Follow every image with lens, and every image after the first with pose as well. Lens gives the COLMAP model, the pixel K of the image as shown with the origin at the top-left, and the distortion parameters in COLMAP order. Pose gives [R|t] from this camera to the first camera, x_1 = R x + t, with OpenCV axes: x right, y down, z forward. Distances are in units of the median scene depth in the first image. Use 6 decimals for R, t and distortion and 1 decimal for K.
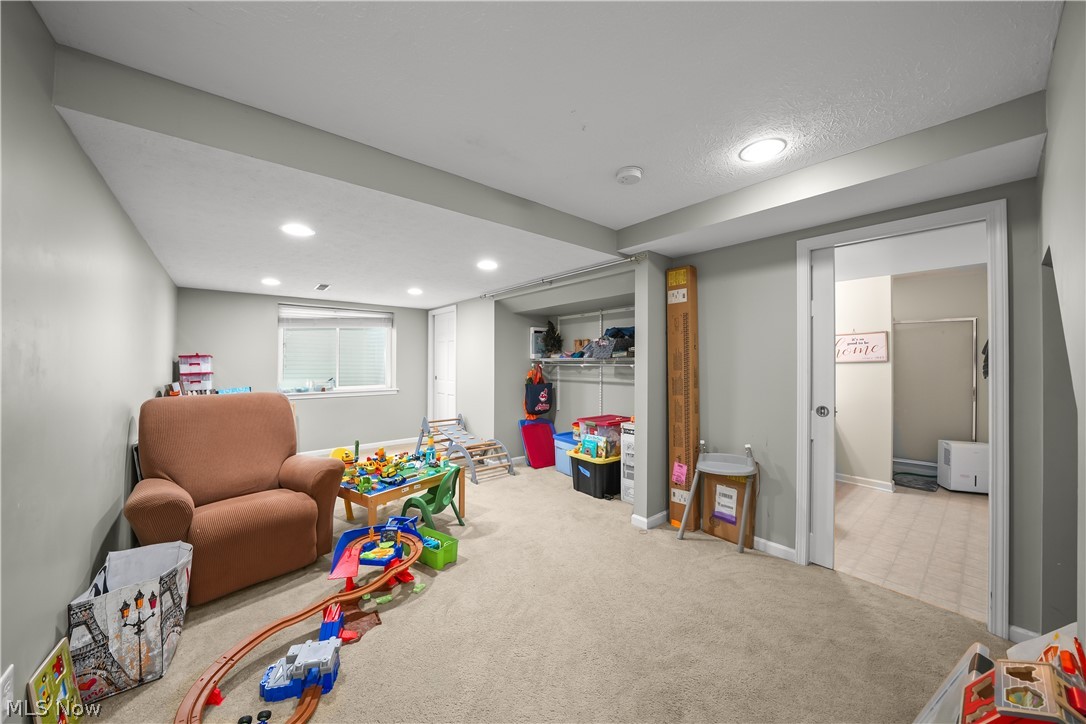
lens RADIAL K [[377.9, 0, 542.7], [0, 377.9, 361.3], [0, 0, 1]] dist [-0.020008, 0.001435]
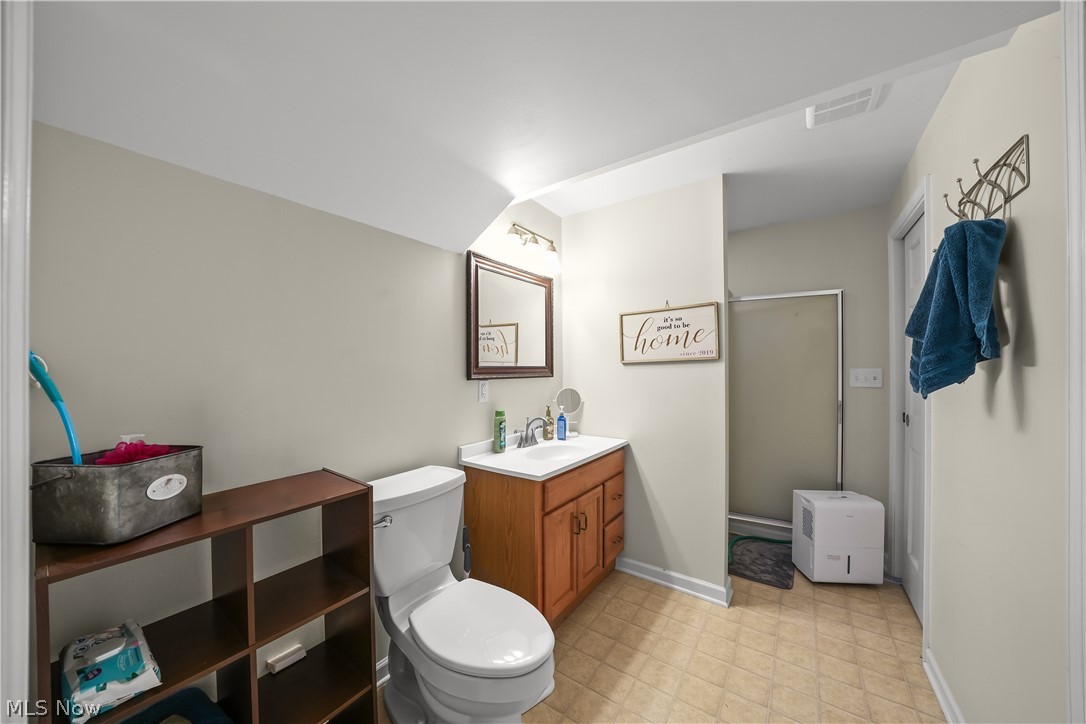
lens RADIAL K [[377.9, 0, 542.8], [0, 377.9, 364.0], [0, 0, 1]] dist [-0.020008, 0.001435]
pose [[0.964334, -0.005072, 0.264642, 0.536120], [0.005725, 0.999982, -0.001696, 0.005669], [-0.264628, 0.003150, 0.964345, 0.541212]]
